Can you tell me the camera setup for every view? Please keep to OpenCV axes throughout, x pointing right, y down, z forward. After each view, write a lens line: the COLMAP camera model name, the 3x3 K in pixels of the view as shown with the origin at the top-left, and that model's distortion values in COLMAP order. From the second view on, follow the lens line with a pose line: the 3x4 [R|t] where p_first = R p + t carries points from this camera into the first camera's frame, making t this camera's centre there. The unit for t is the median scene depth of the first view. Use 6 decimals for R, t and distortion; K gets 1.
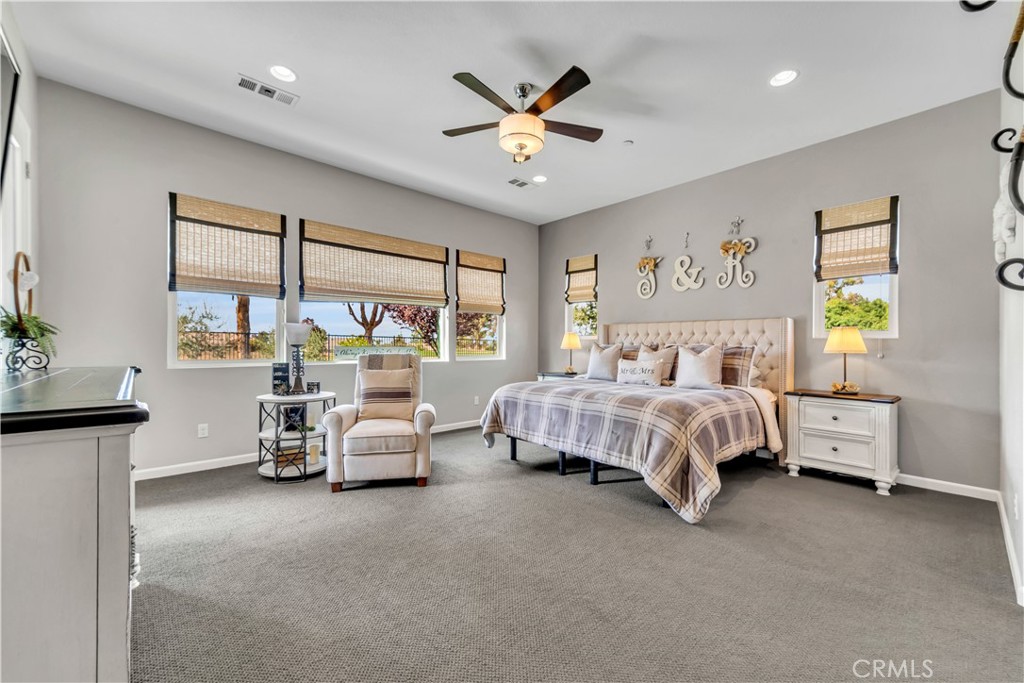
lens RADIAL K [[410.1, 0, 512.4], [0, 410.1, 348.8], [0, 0, 1]] dist [0.013575, -0.000170]
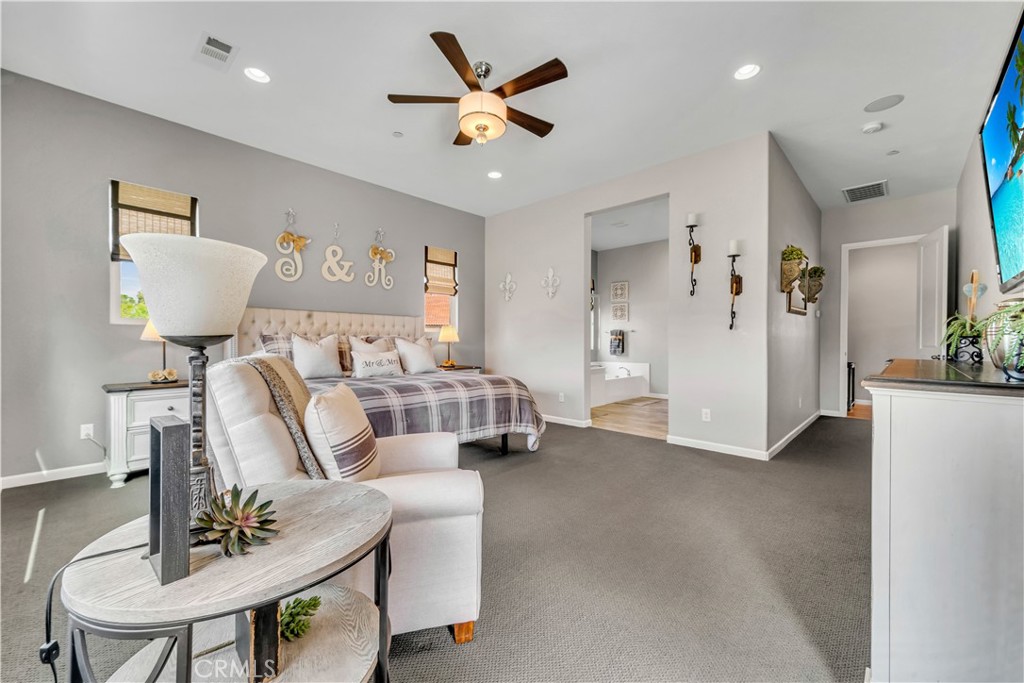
lens RADIAL K [[410.1, 0, 511.7], [0, 410.1, 341.3], [0, 0, 1]] dist [0.013575, -0.000170]
pose [[-0.076370, -0.011139, 0.997017, -0.683716], [-0.001854, 0.999937, 0.011030, -0.008879], [-0.997078, -0.001007, -0.076386, 0.734767]]
